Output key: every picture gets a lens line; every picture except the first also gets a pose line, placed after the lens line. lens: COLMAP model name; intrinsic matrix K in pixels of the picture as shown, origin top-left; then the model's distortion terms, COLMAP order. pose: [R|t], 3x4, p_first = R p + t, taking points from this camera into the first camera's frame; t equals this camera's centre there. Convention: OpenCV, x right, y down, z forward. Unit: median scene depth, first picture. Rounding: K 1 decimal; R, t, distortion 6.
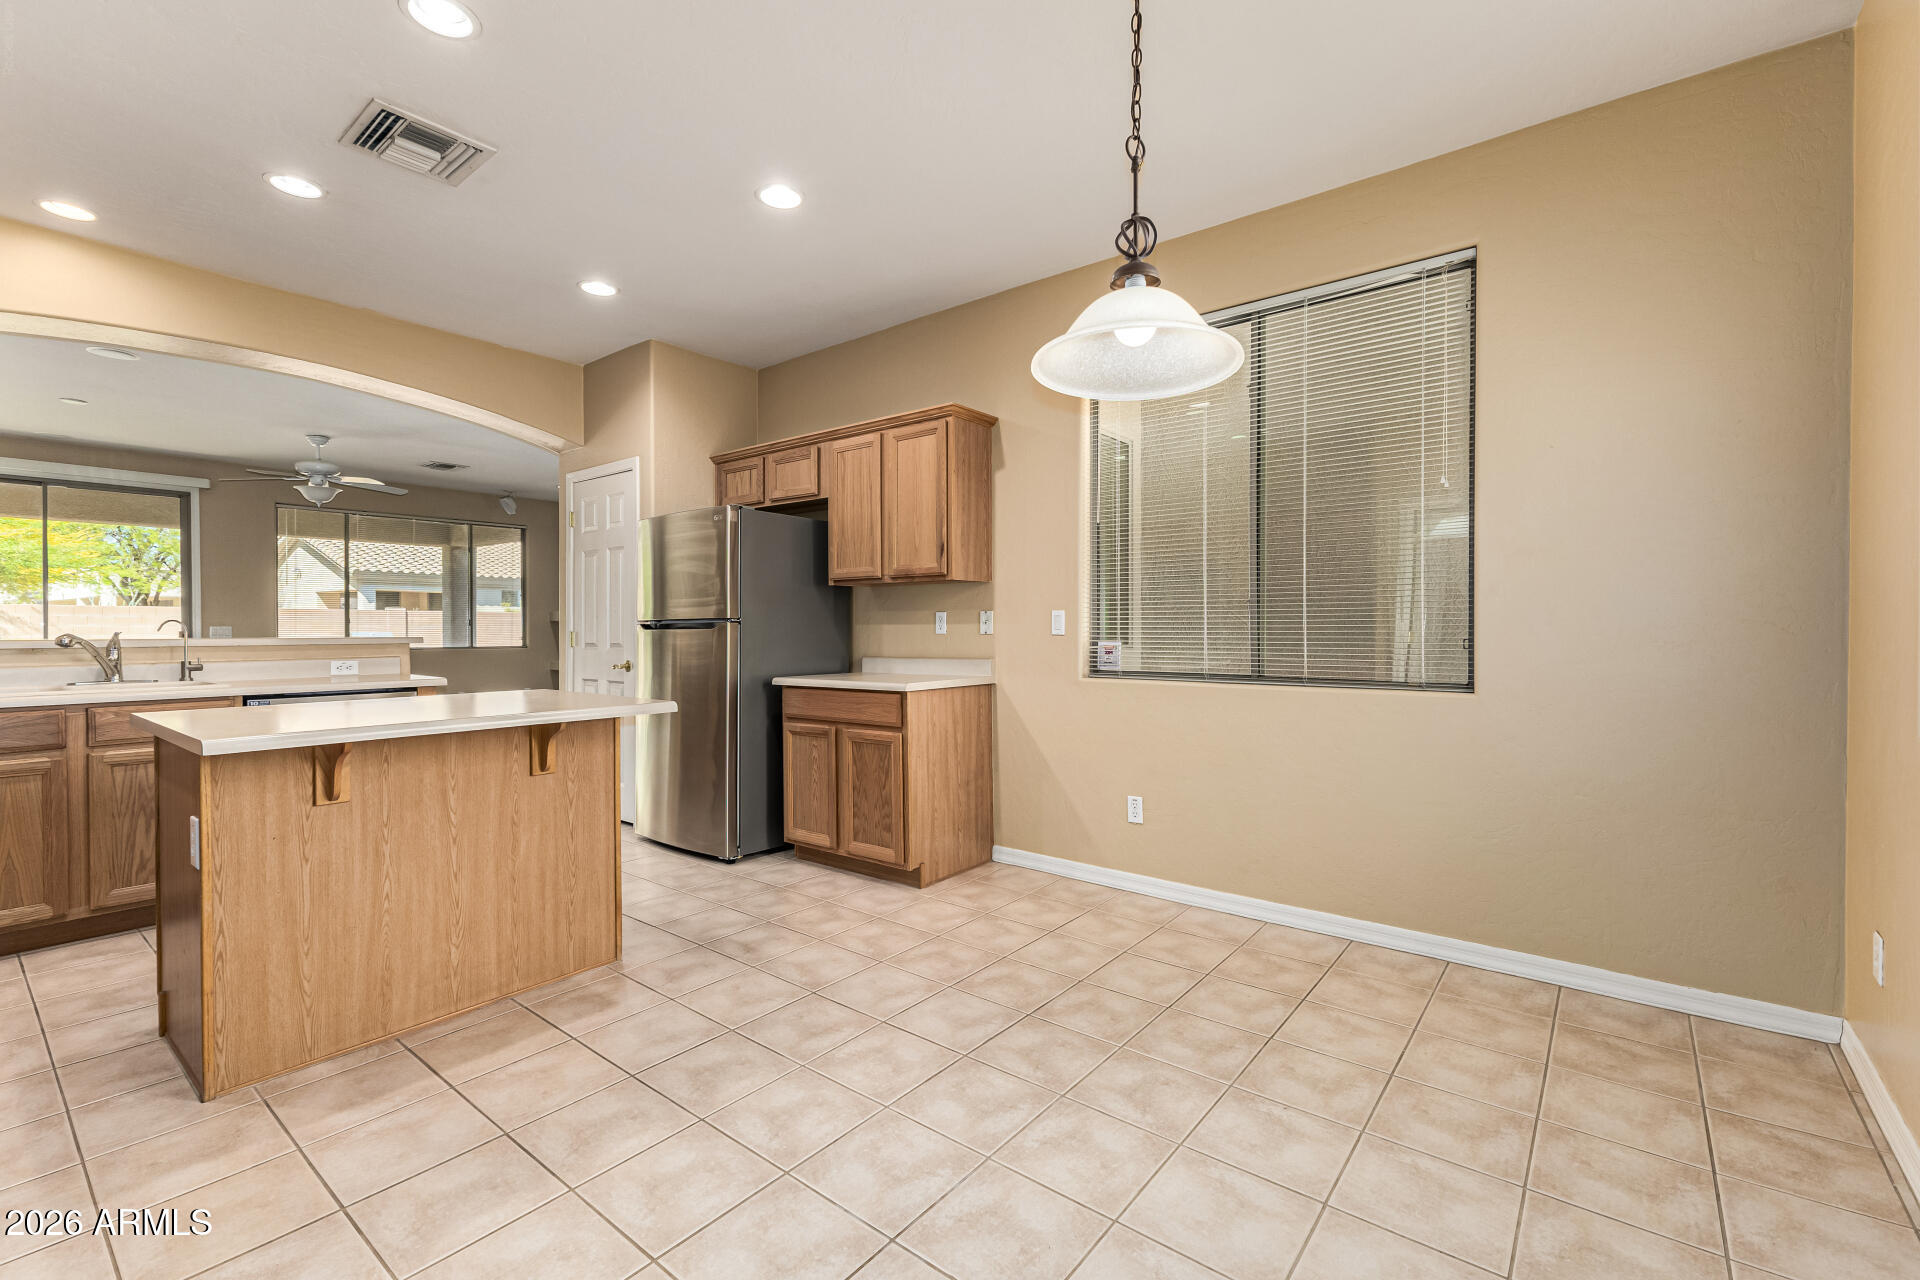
lens RADIAL K [[836.6, 0, 958.2], [0, 836.6, 636.7], [0, 0, 1]] dist [0.000698, -0.000015]
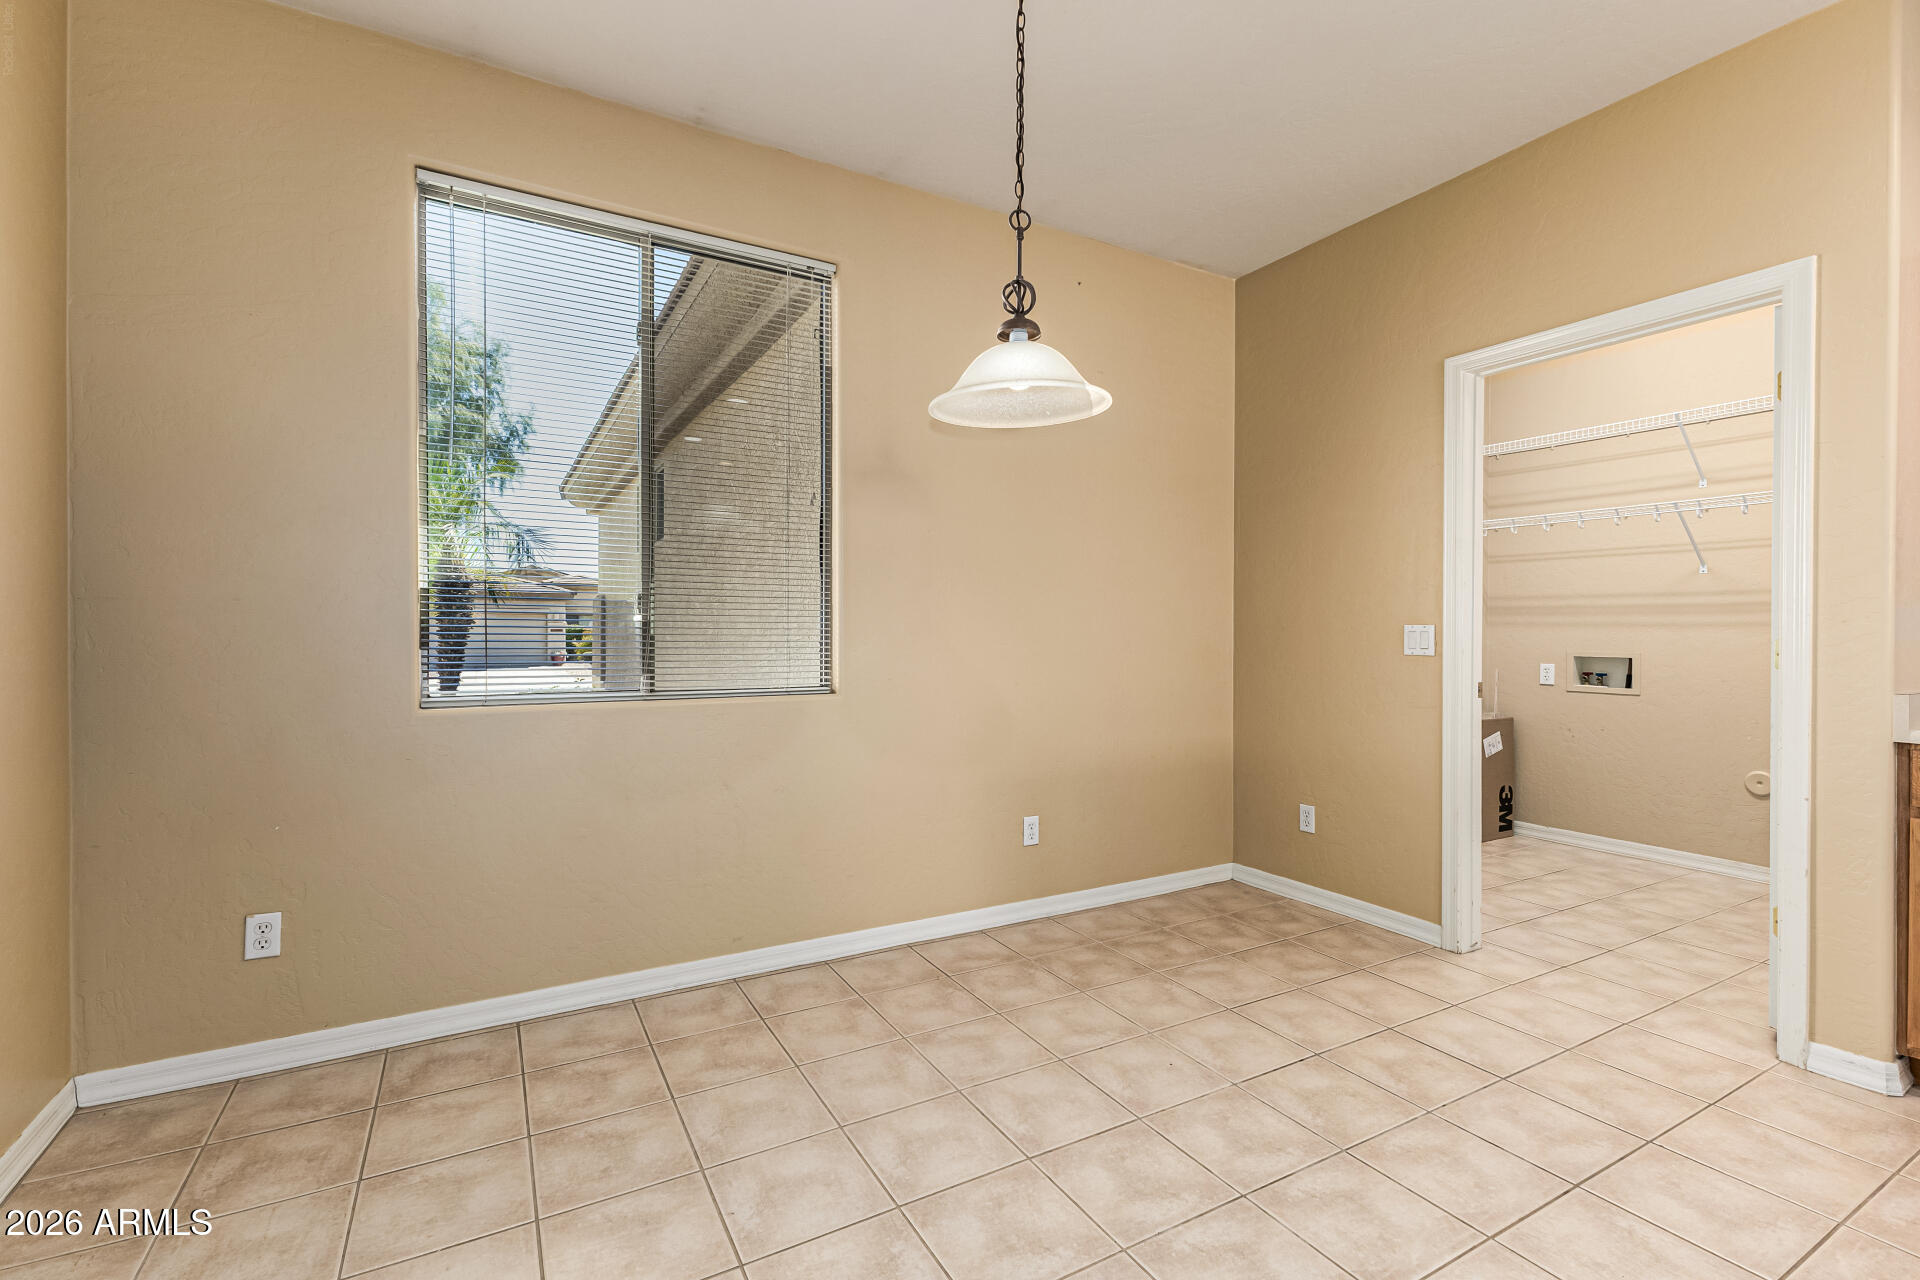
lens RADIAL K [[836.6, 0, 961.7], [0, 836.6, 637.1], [0, 0, 1]] dist [0.000698, -0.000015]
pose [[-0.928111, -0.002292, 0.372296, -0.115093], [0.002687, 0.999914, 0.012855, 0.000563], [-0.372293, 0.012931, -0.928025, 1.716513]]
